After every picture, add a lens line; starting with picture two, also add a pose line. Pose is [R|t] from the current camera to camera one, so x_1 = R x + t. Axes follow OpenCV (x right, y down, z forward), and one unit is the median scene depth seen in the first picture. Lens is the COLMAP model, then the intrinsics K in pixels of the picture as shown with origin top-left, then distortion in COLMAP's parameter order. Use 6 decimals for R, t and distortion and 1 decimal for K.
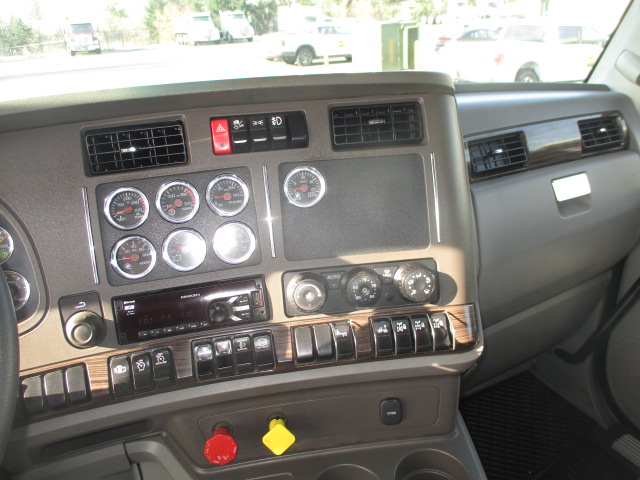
lens RADIAL K [[529.6, 0, 323.0], [0, 529.6, 241.5], [0, 0, 1]] dist [-0.046262, 0.017479]
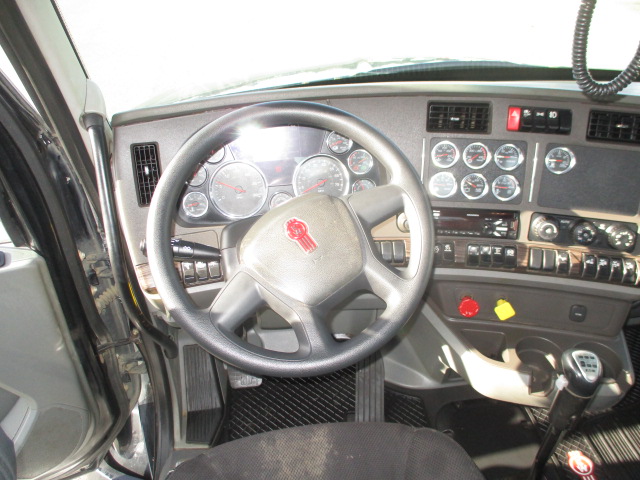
lens RADIAL K [[529.6, 0, 317.7], [0, 529.6, 236.6], [0, 0, 1]] dist [-0.046262, 0.017479]
pose [[0.944854, 0.219393, -0.243141, -0.287015], [-0.173695, 0.965124, 0.195873, -0.067657], [0.277634, -0.142839, 0.950008, -0.679484]]
